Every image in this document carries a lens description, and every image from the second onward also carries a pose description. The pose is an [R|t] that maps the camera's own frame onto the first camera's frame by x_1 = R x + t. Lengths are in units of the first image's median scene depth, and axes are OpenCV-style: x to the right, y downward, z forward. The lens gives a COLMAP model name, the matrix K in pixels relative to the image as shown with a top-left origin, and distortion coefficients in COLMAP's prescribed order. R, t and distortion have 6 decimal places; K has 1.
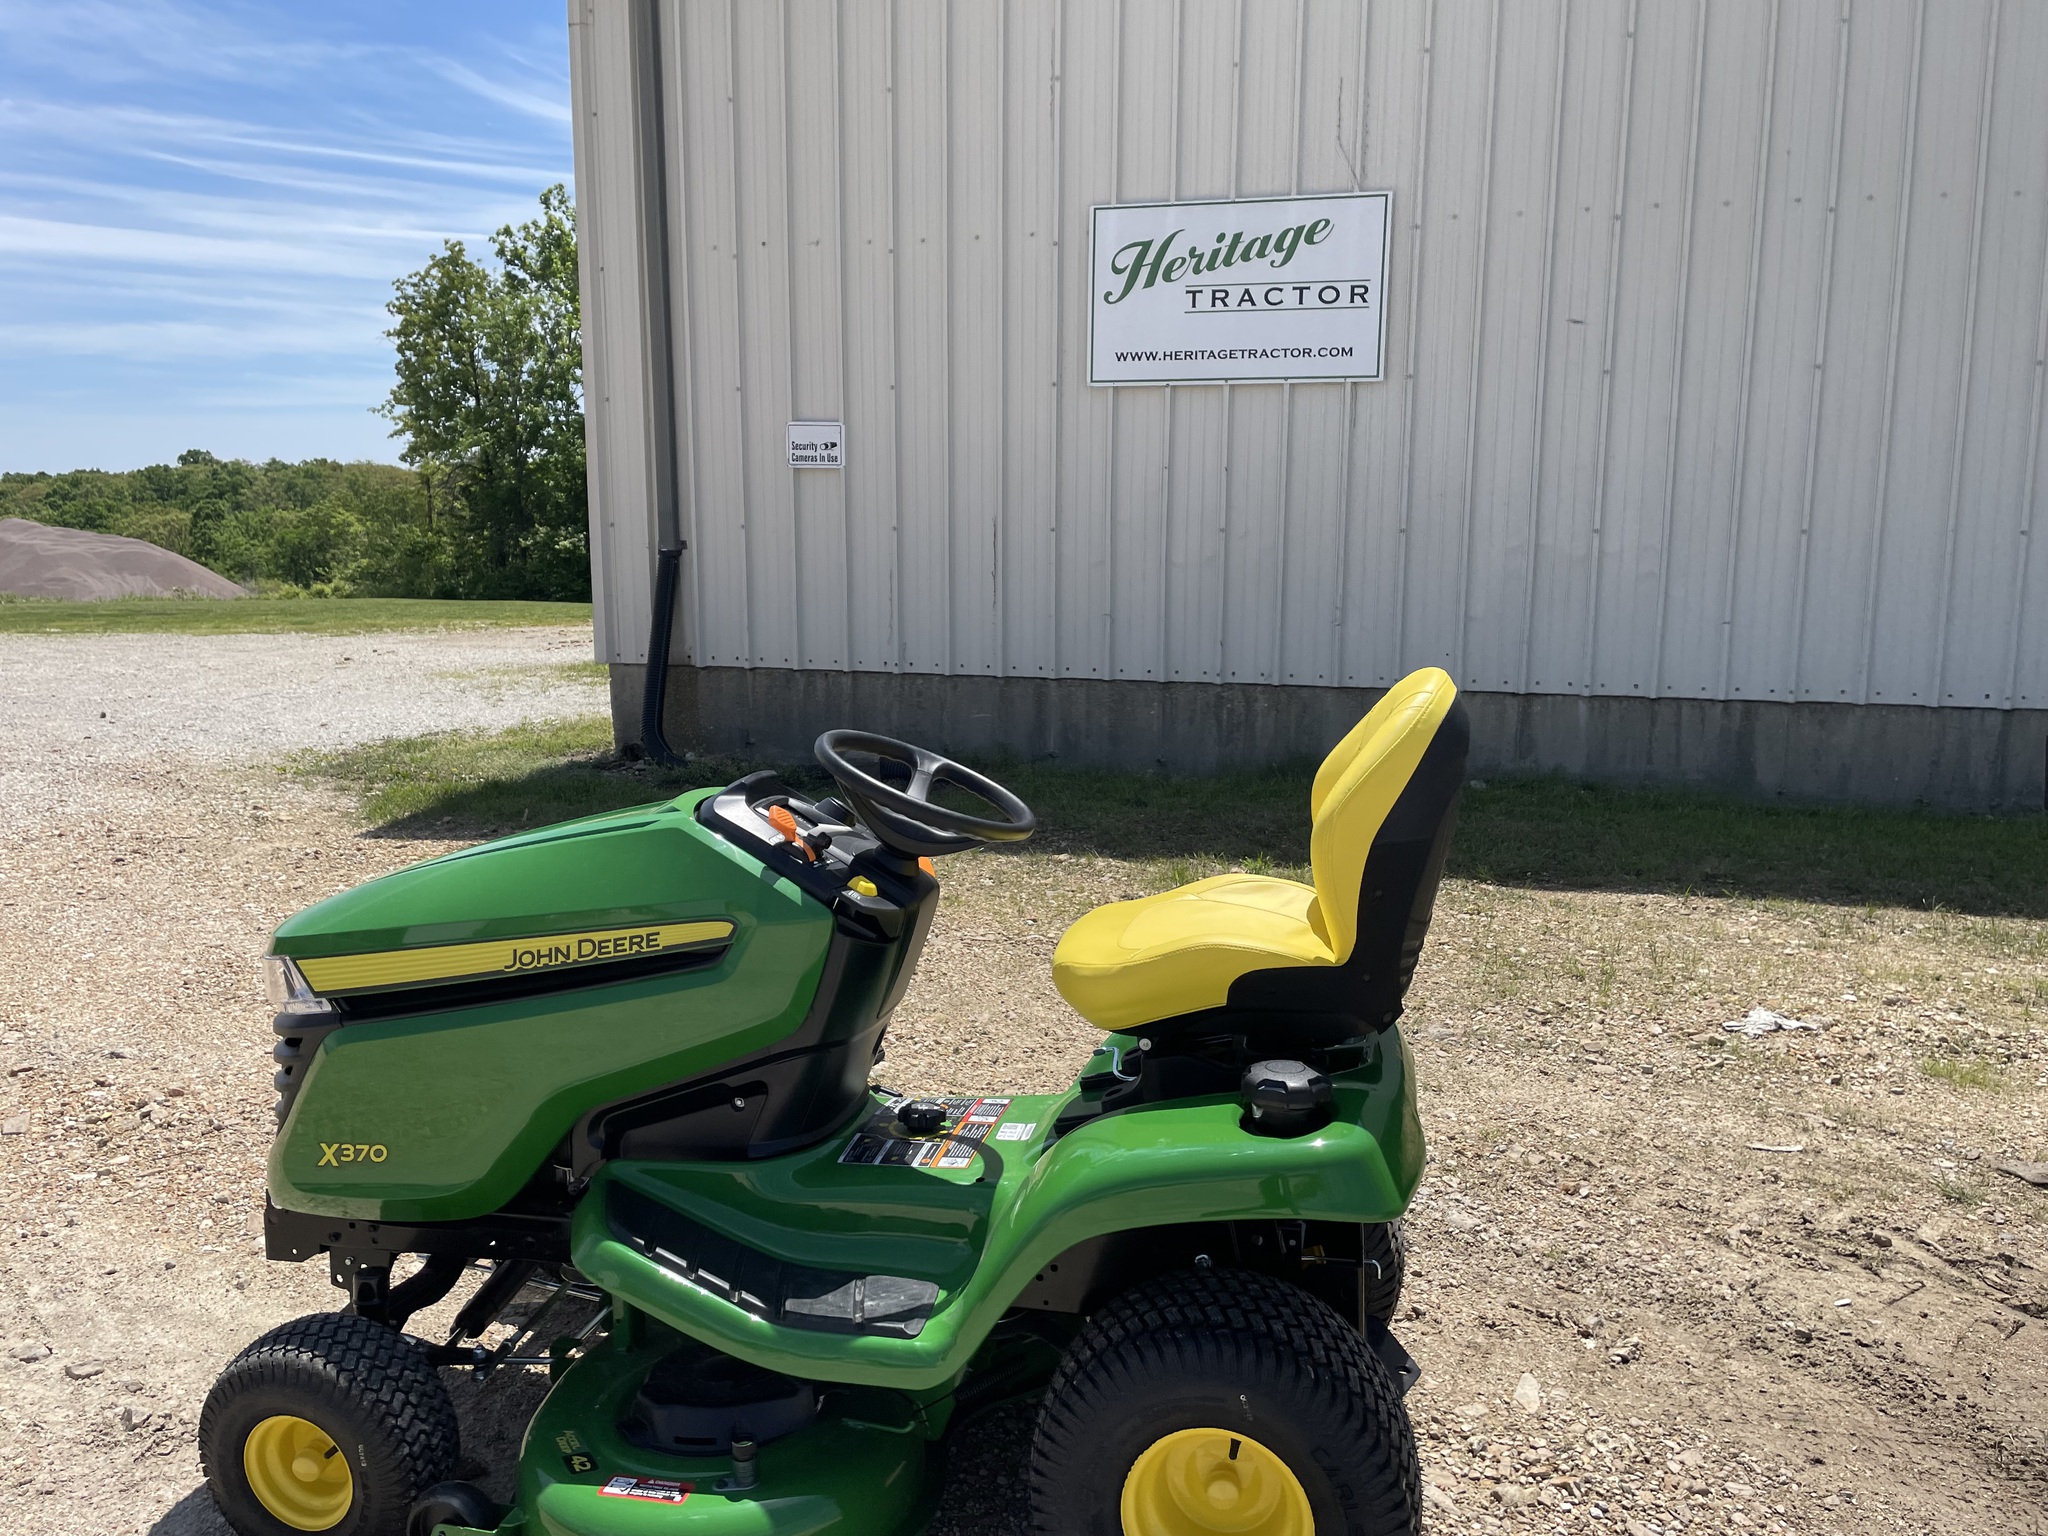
lens RADIAL K [[1546.7, 0, 998.2], [0, 1546.7, 735.9], [0, 0, 1]] dist [0.091856, -0.117959]
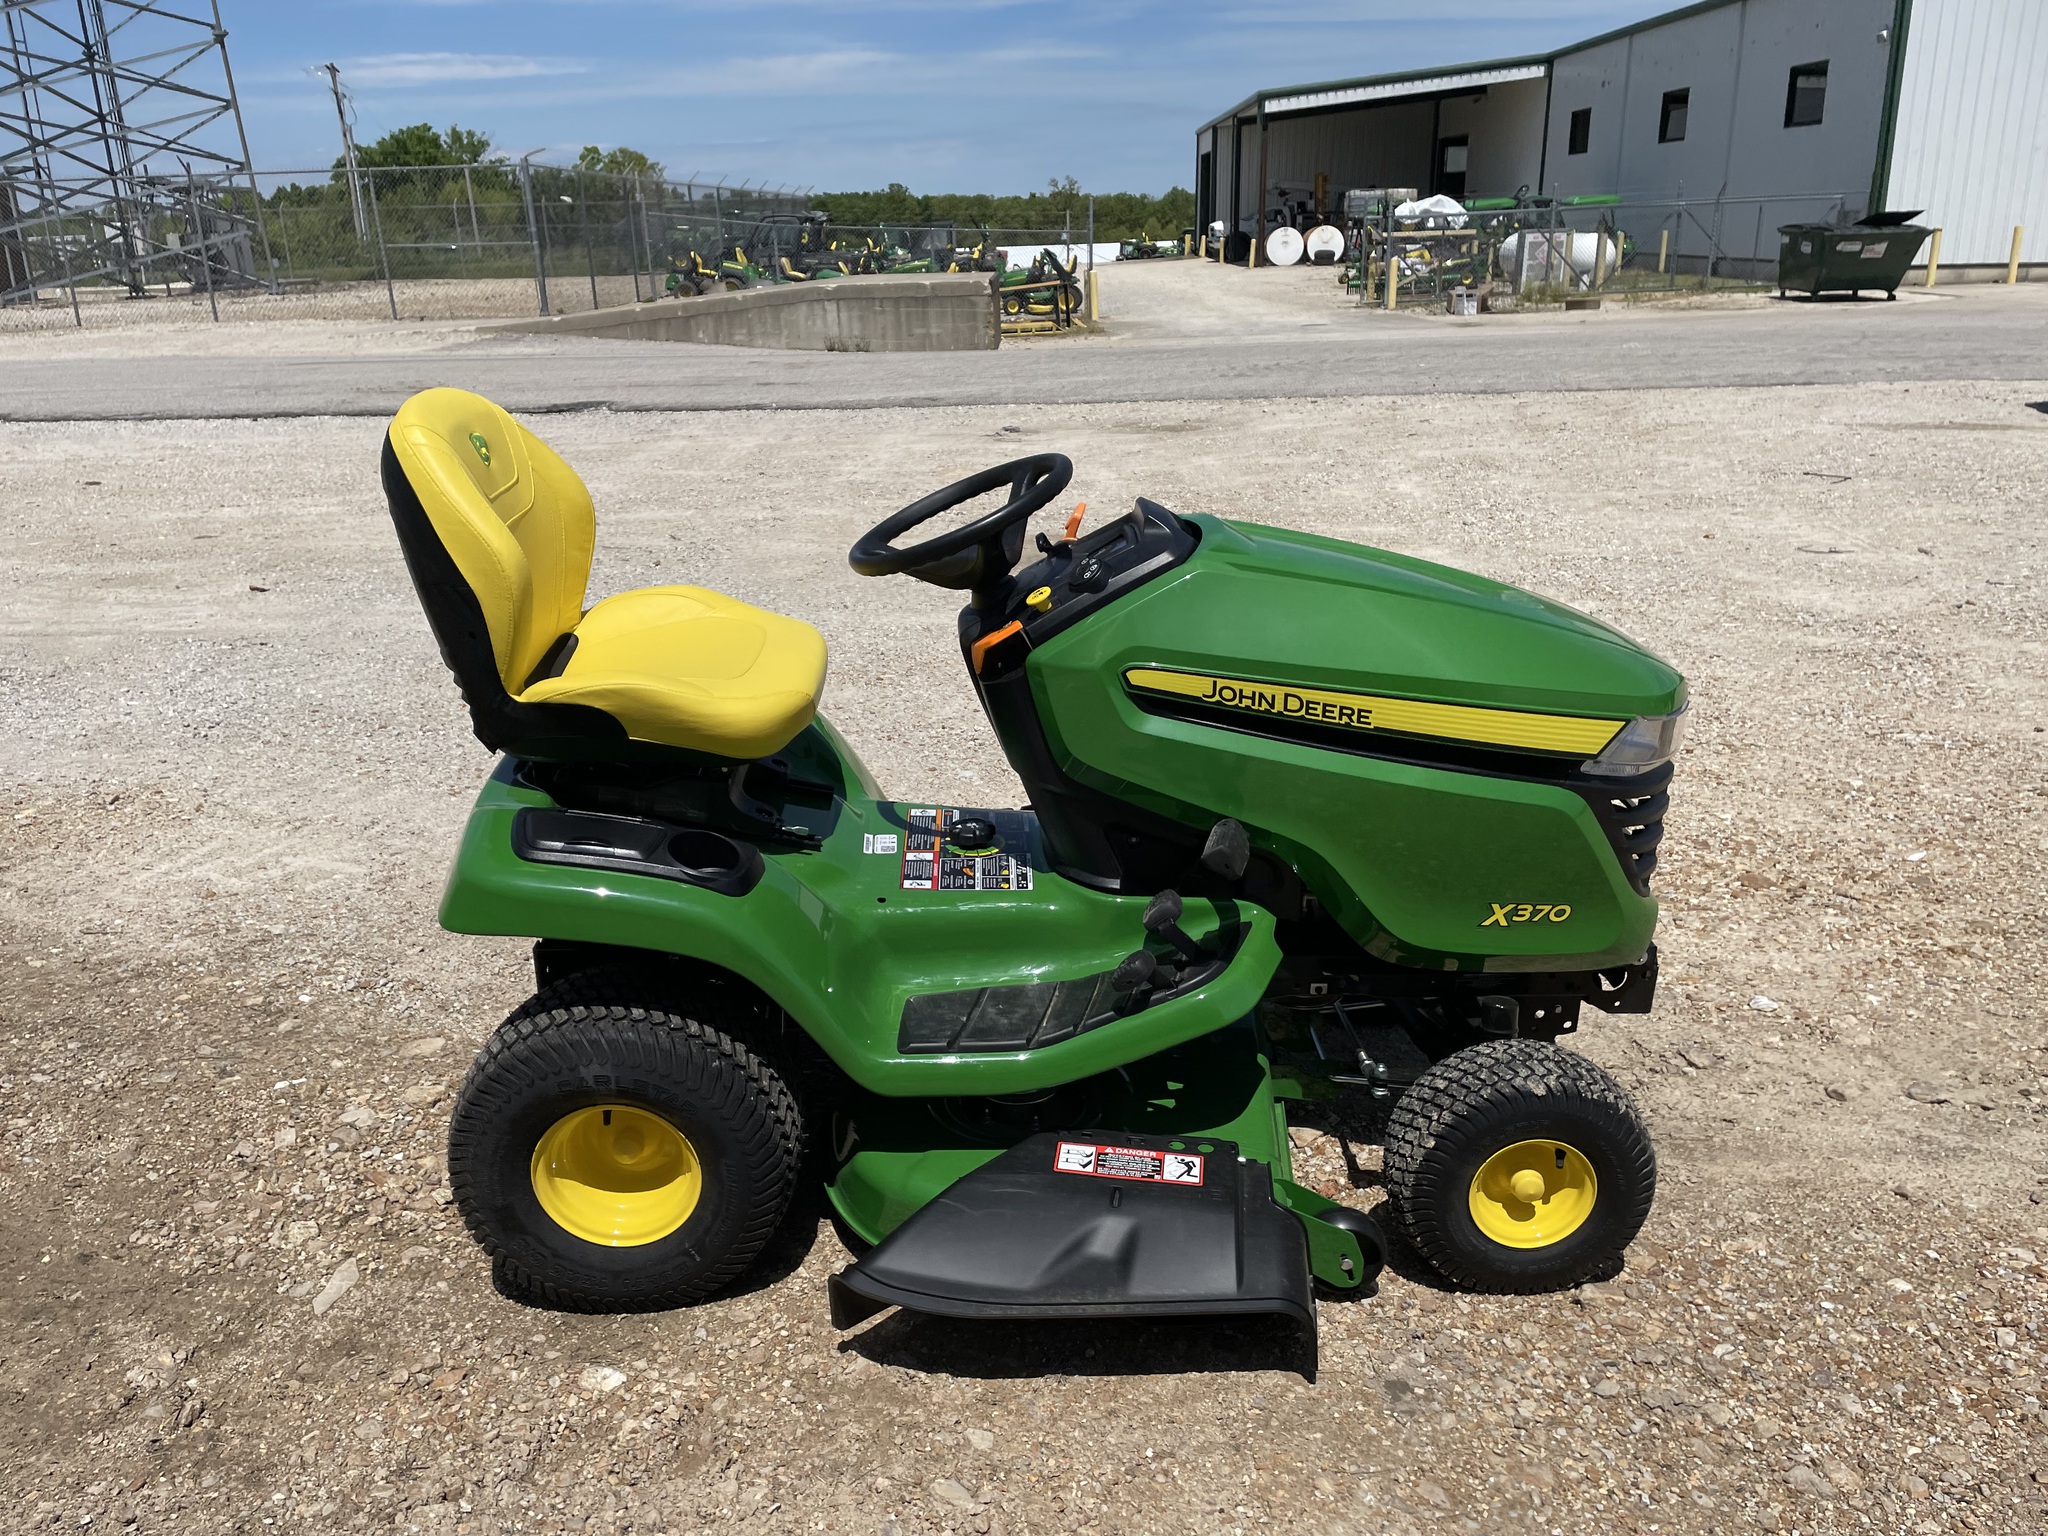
lens RADIAL K [[1546.7, 0, 1002.9], [0, 1546.7, 774.4], [0, 0, 1]] dist [0.094363, -0.123958]
pose [[-0.970509, 0.105255, -0.216872, 0.045668], [-0.006982, 0.886994, 0.461729, -0.080380], [0.240963, 0.449626, -0.860100, 0.567372]]
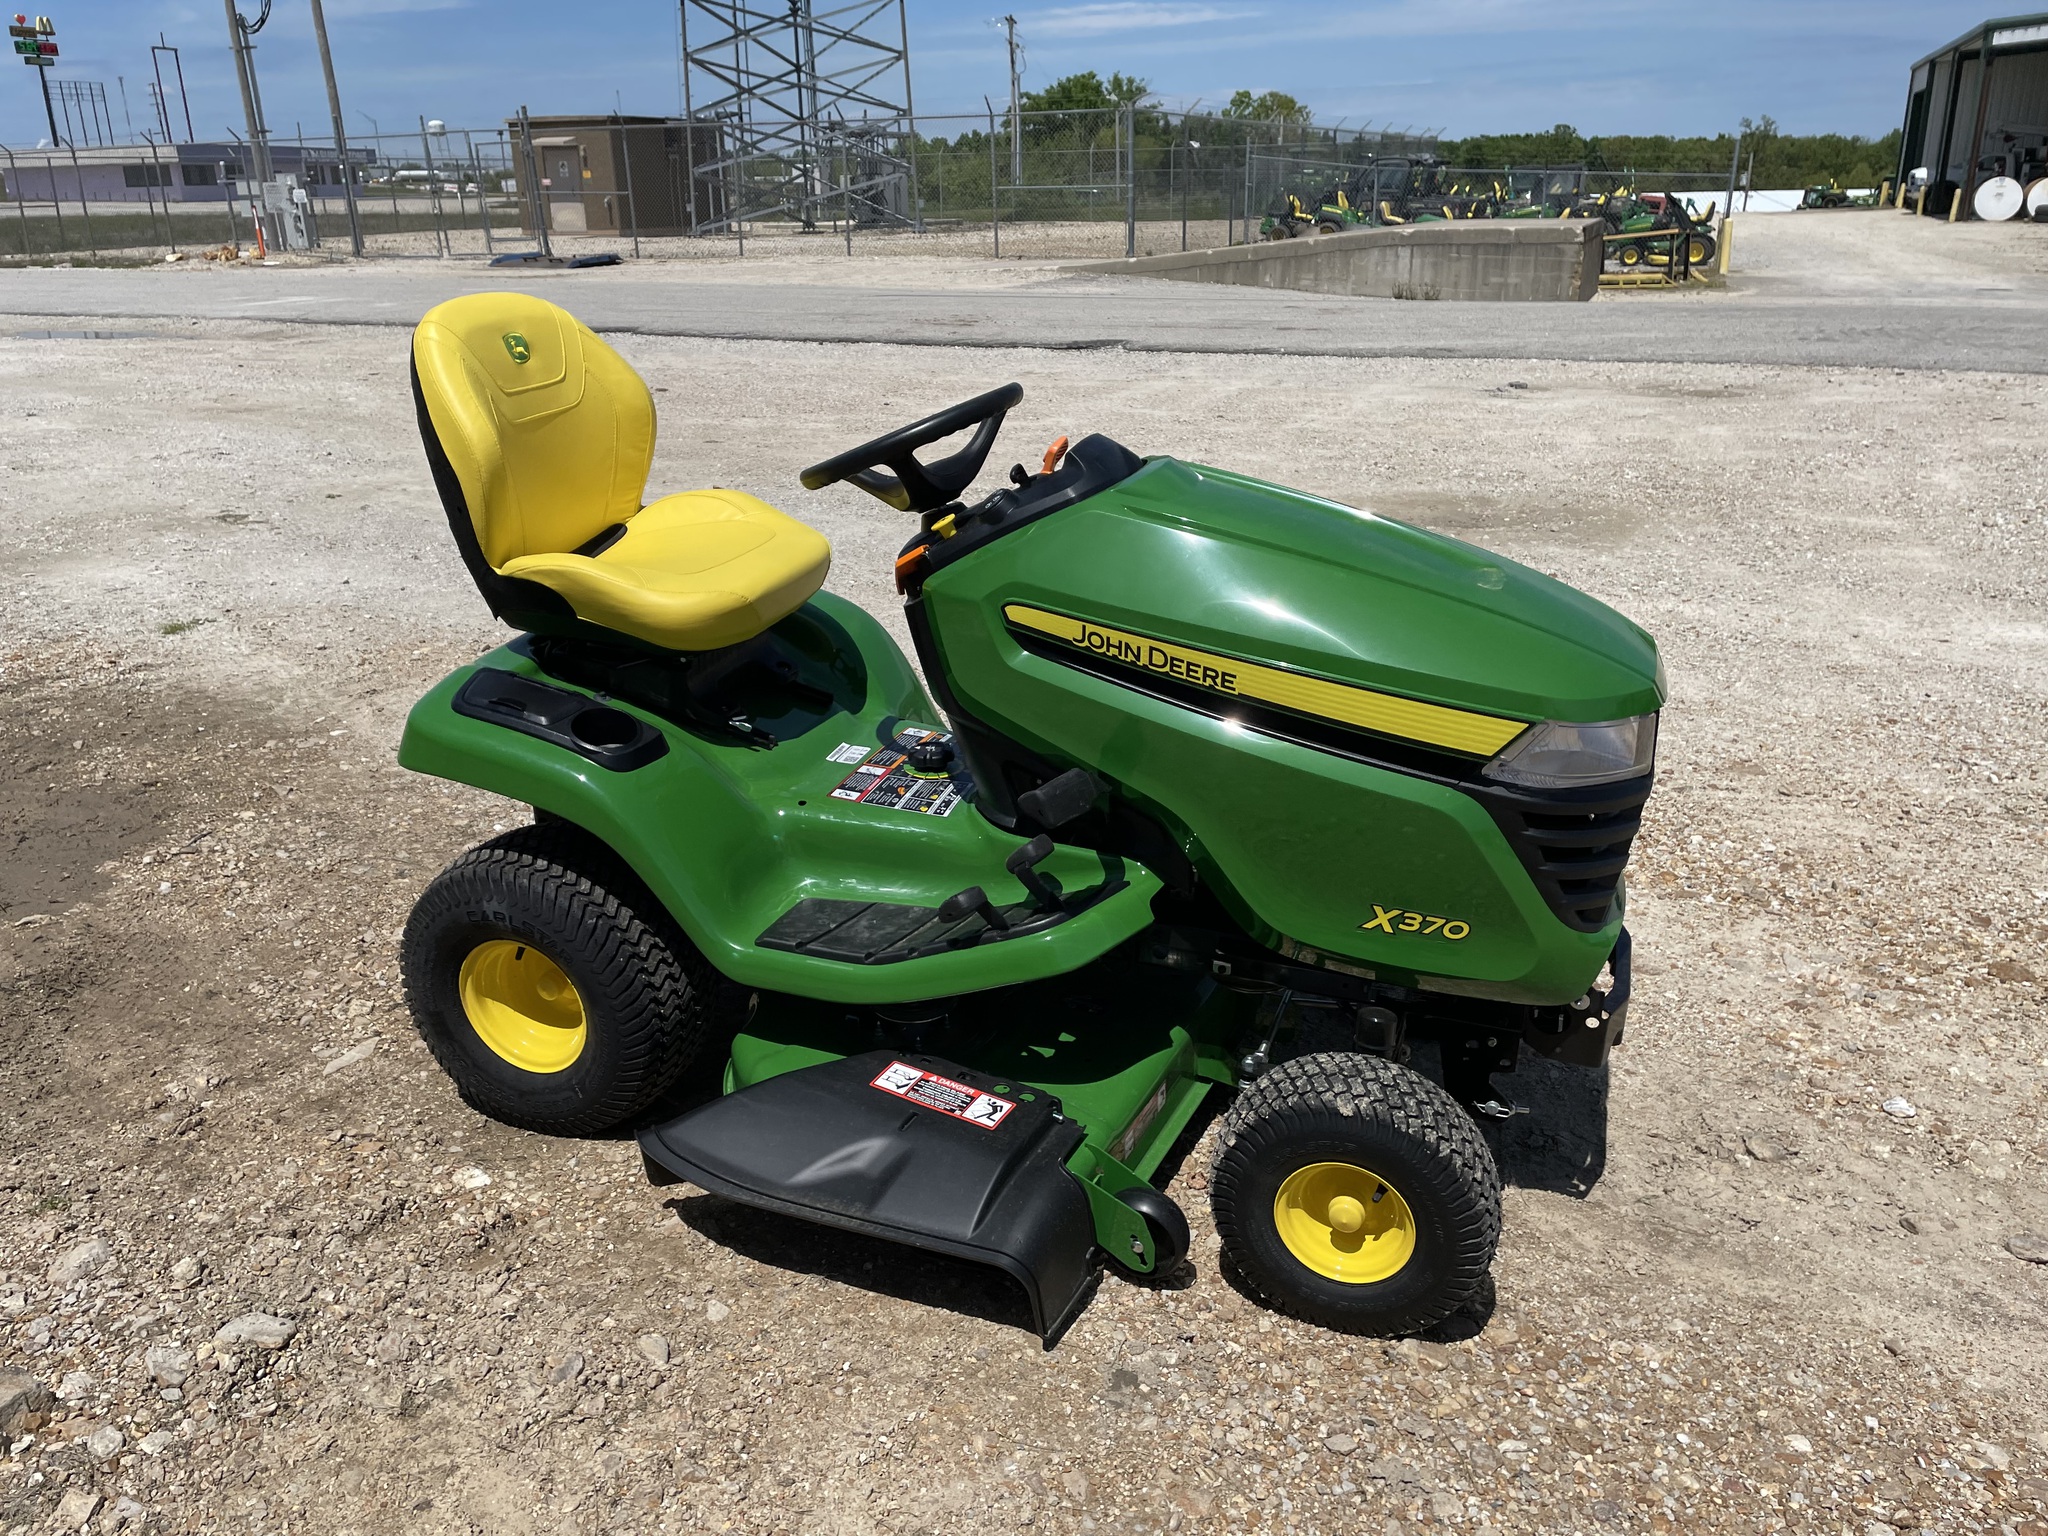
lens RADIAL K [[1546.7, 0, 1000.6], [0, 1546.7, 755.9], [0, 0, 1]] dist [0.091856, -0.117959]
pose [[-0.989392, -0.033847, 0.141270, -0.073536], [0.037651, 0.879498, 0.474410, -0.075650], [-0.140304, 0.474697, -0.868894, 0.576261]]
